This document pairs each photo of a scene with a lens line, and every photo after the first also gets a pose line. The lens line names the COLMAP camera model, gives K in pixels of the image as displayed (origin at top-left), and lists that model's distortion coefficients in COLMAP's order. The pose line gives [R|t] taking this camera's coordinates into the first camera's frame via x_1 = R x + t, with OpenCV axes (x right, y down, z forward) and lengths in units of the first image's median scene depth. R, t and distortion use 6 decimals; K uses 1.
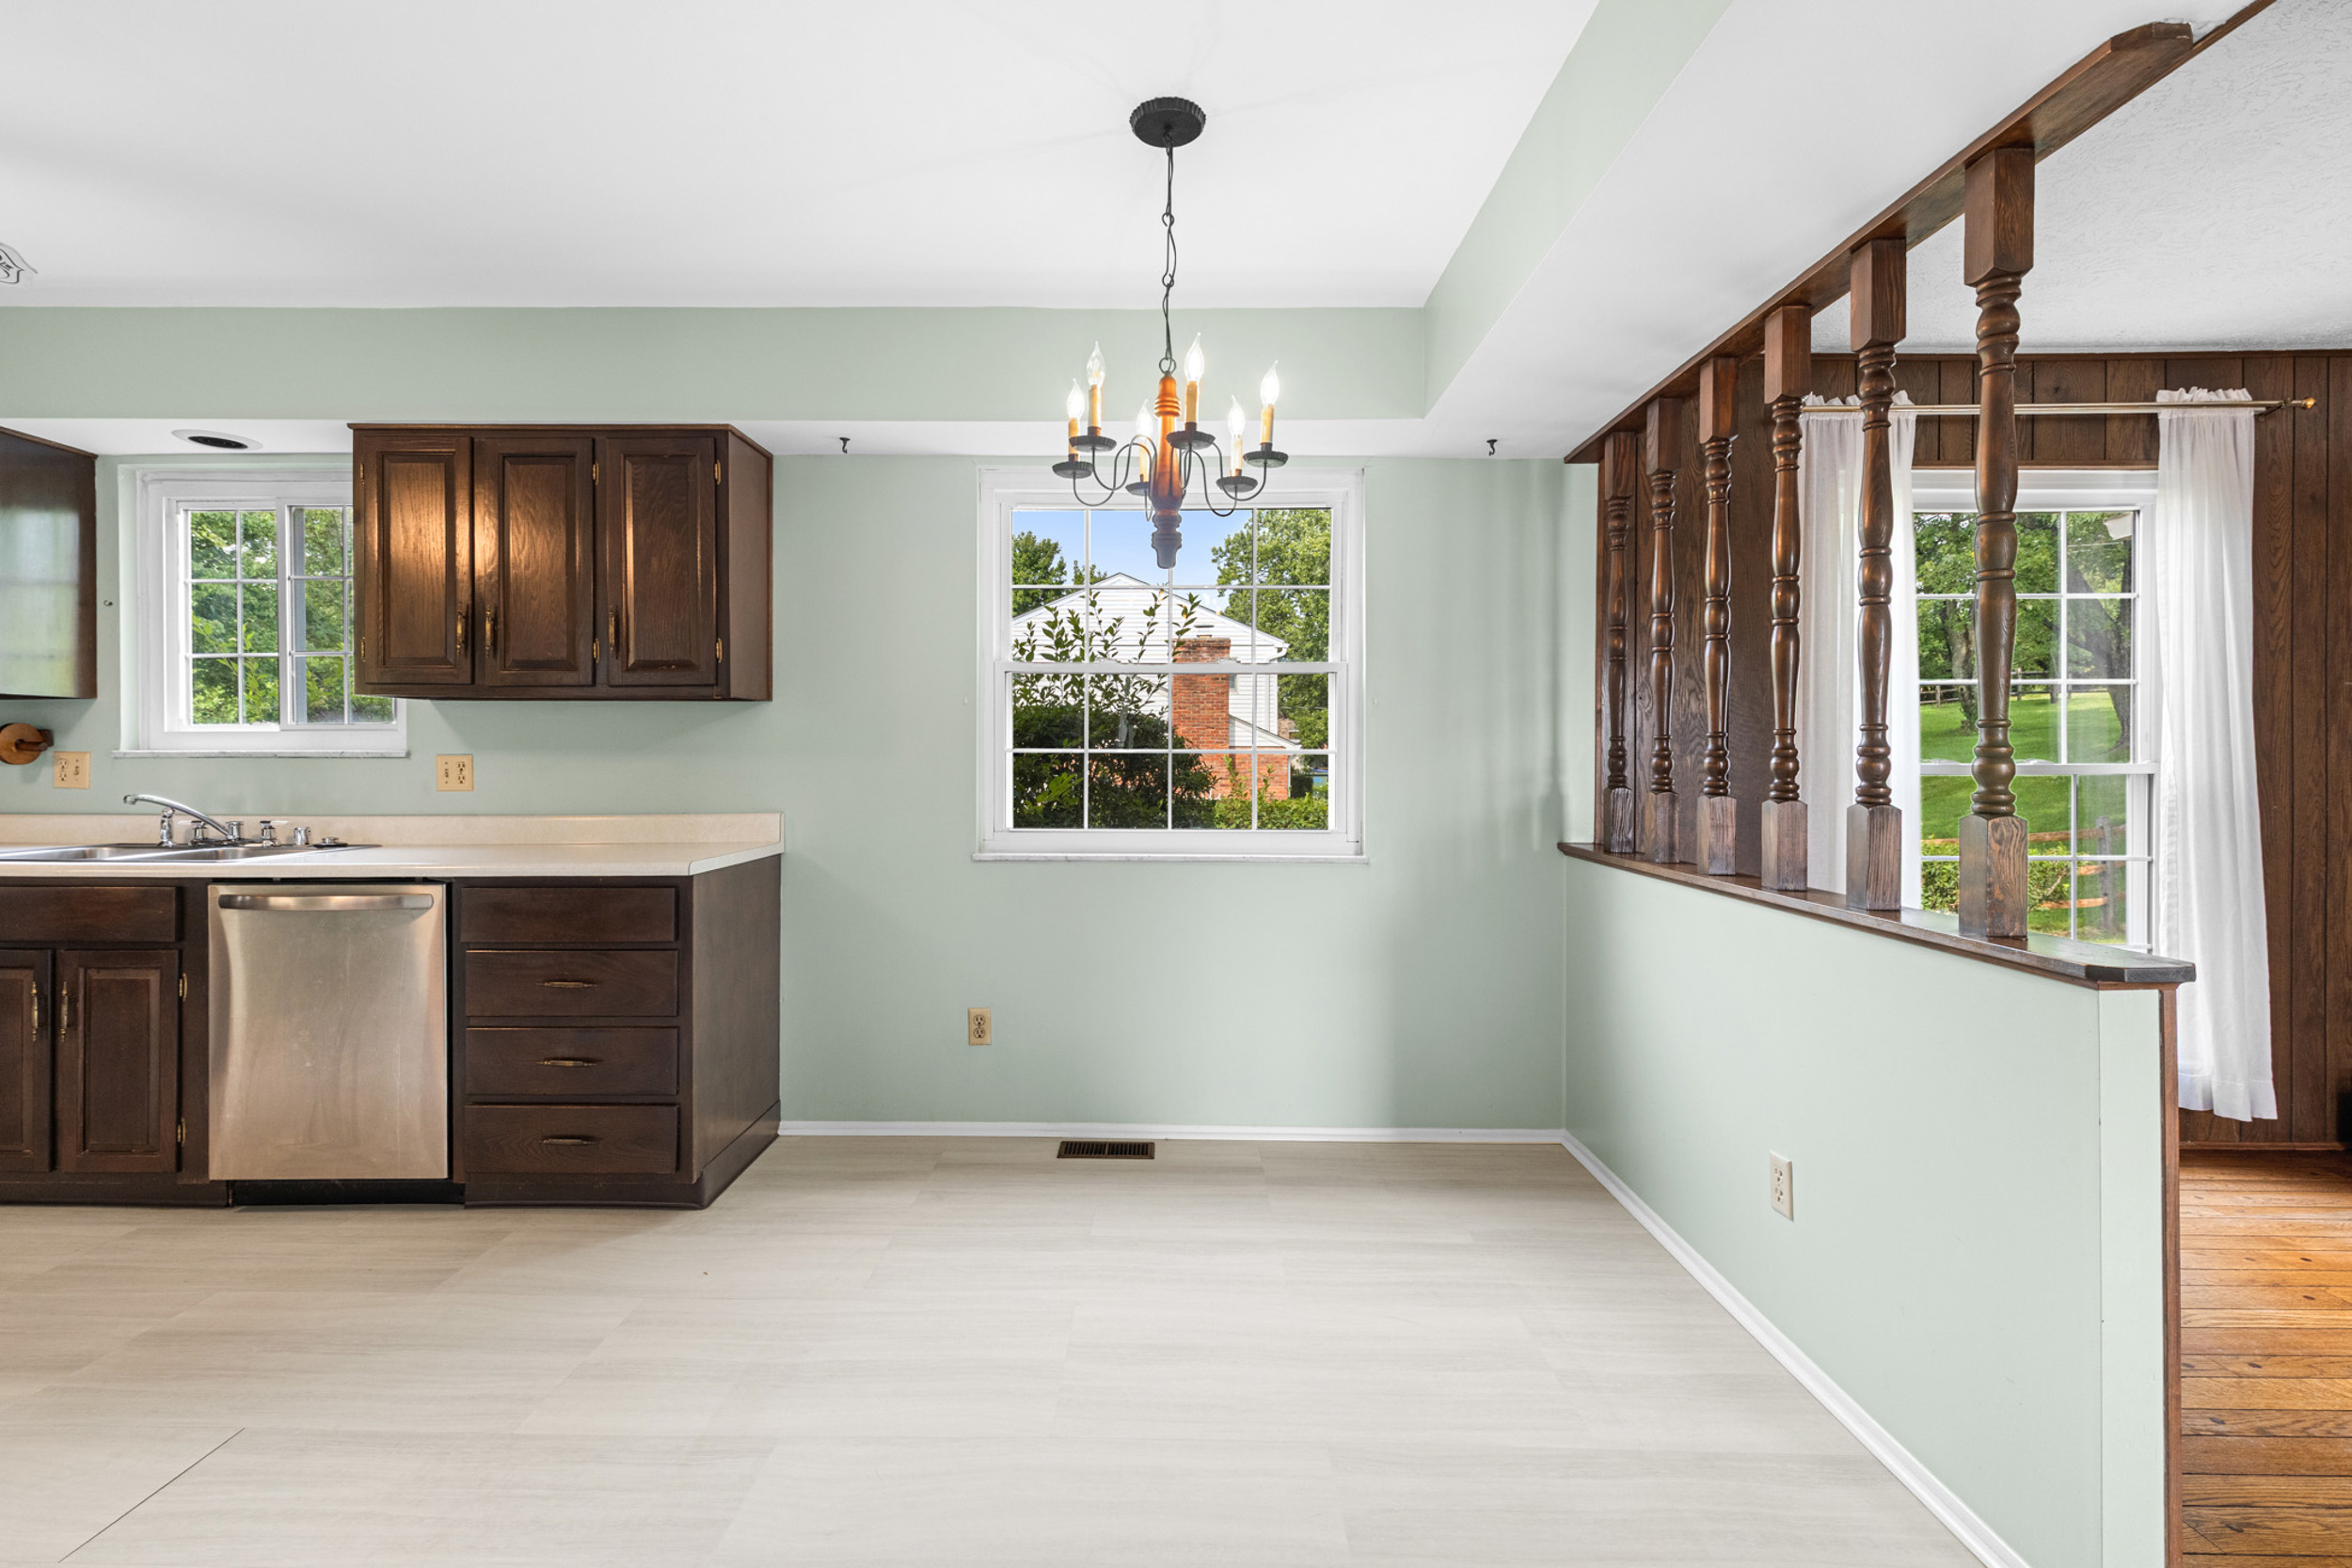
lens RADIAL K [[1056.9, 0, 1160.0], [0, 1056.9, 777.2], [0, 0, 1]] dist [0.003636, 0.000396]
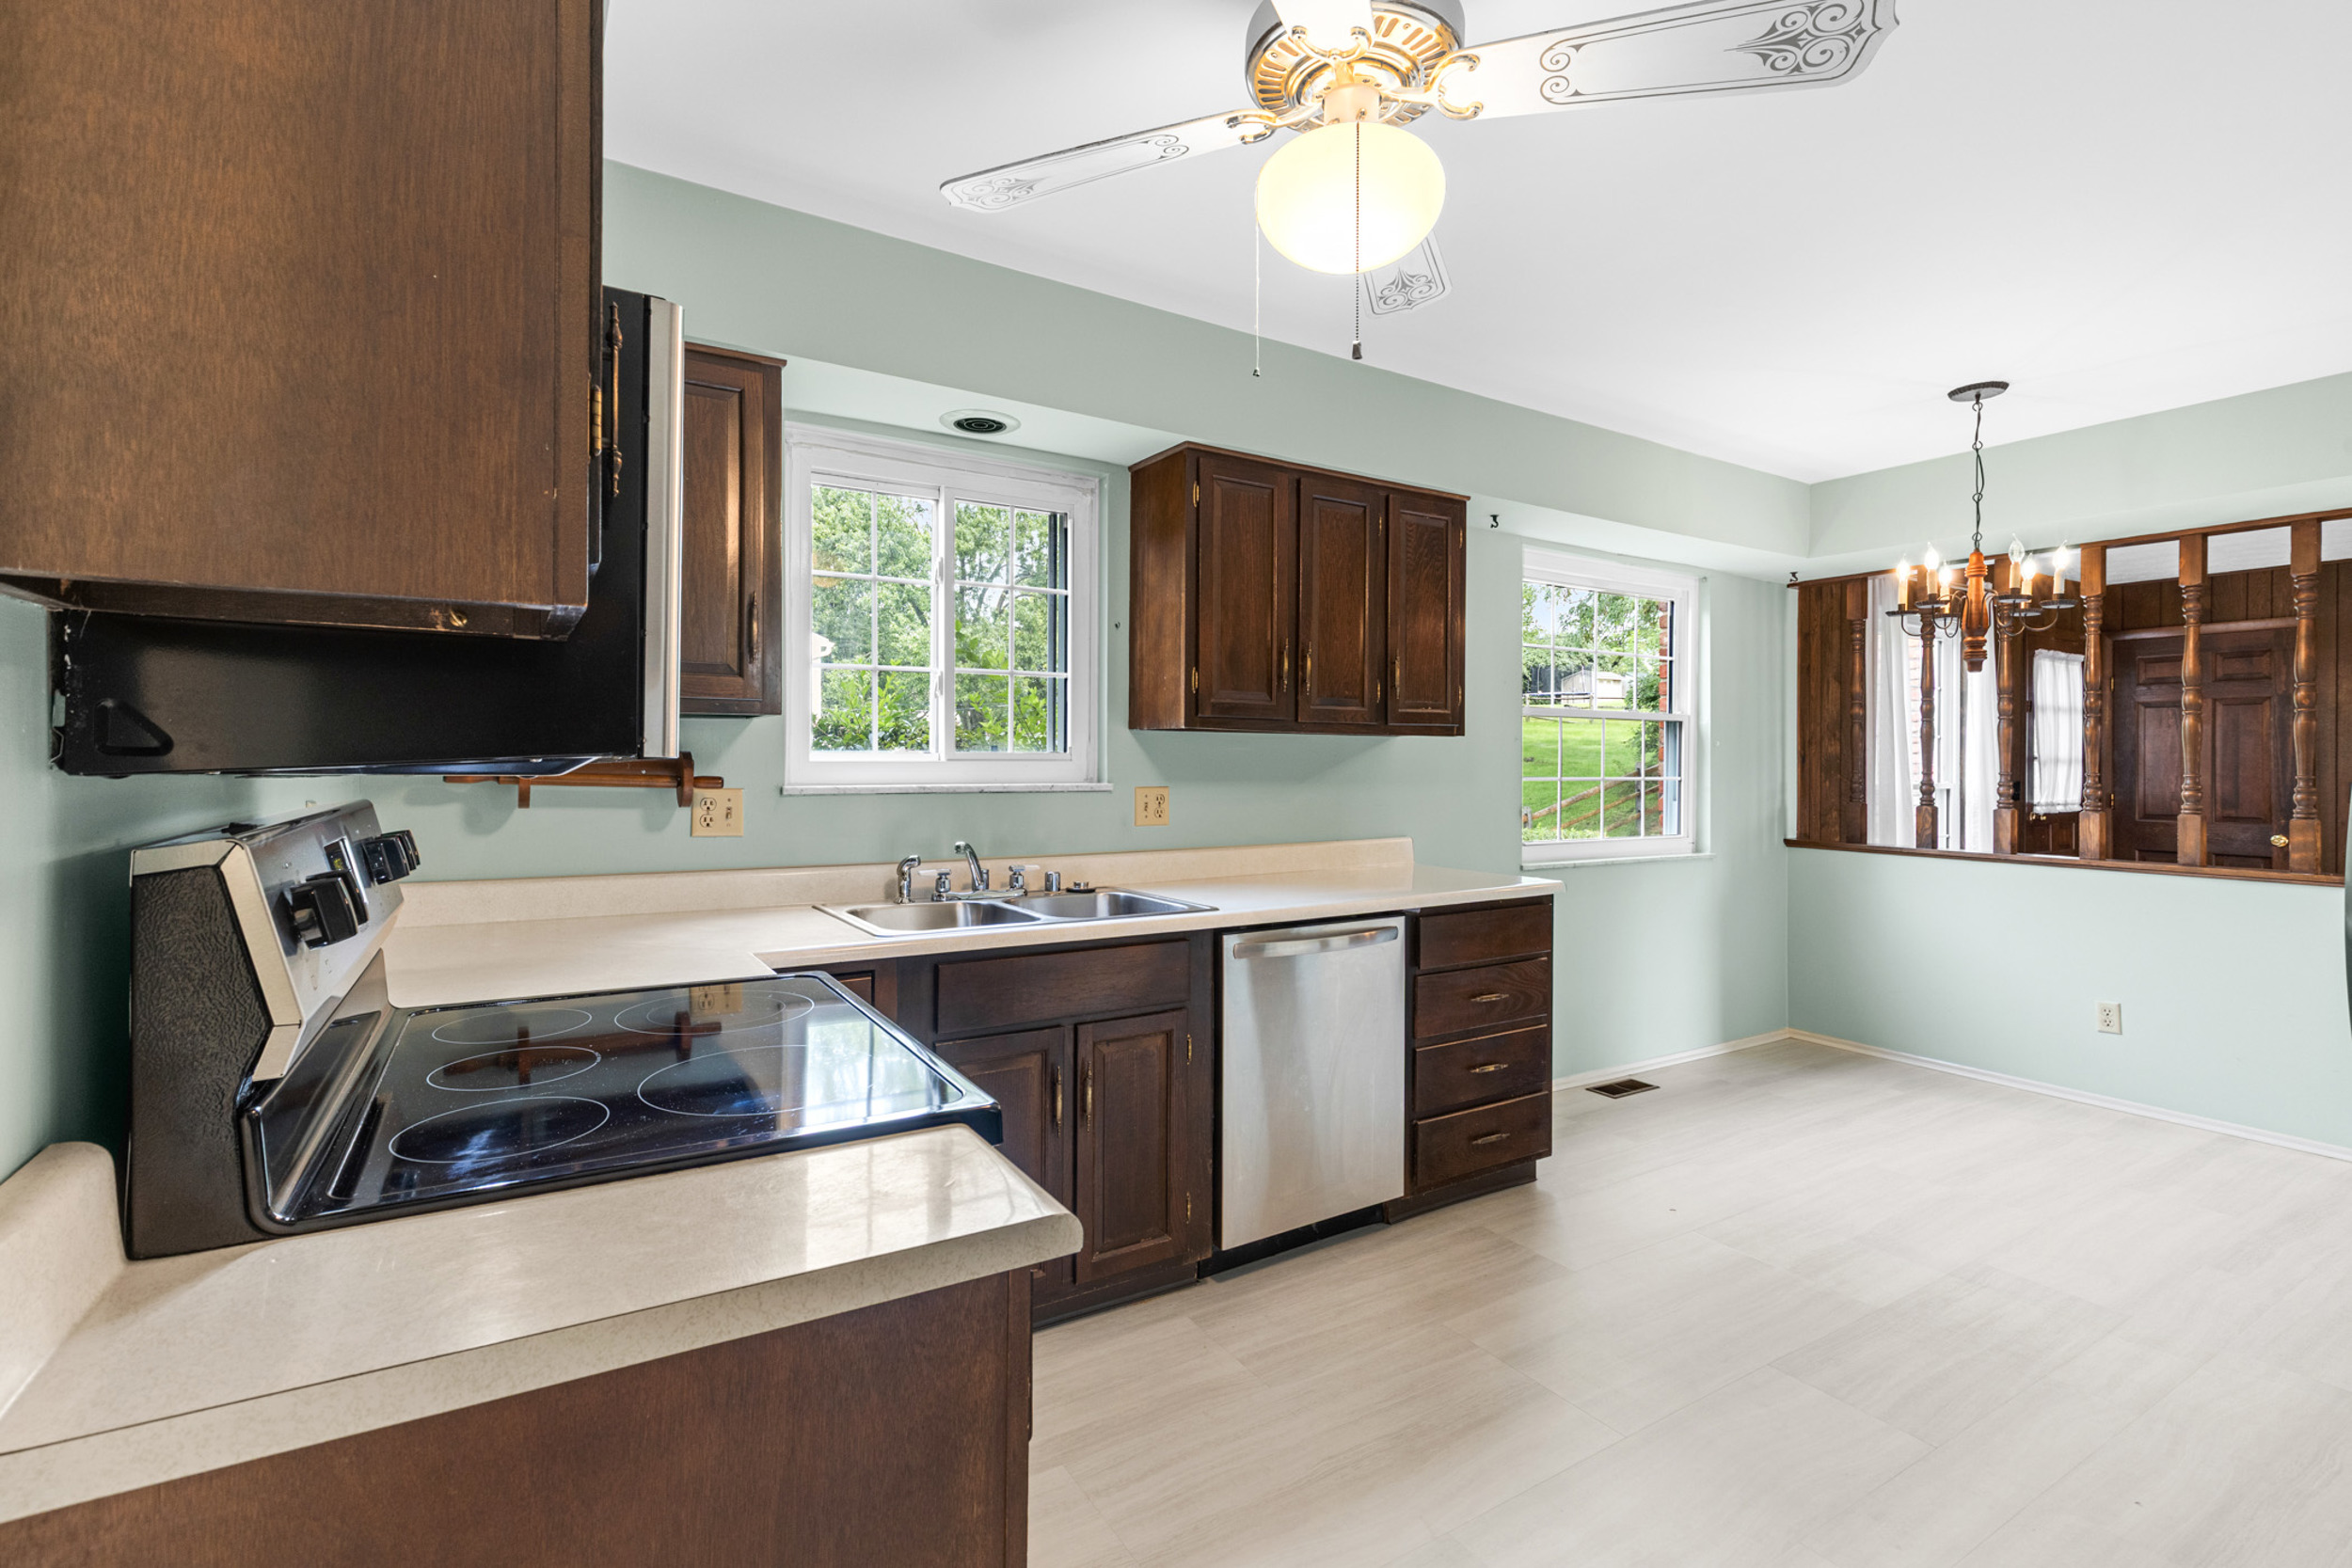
lens RADIAL K [[1056.9, 0, 1163.3], [0, 1056.9, 773.3], [0, 0, 1]] dist [0.003636, 0.000396]
pose [[0.846205, -0.002797, 0.532850, -1.251680], [0.004603, 0.999987, -0.002061, -0.033774], [-0.532838, 0.004197, 0.846207, 0.209174]]
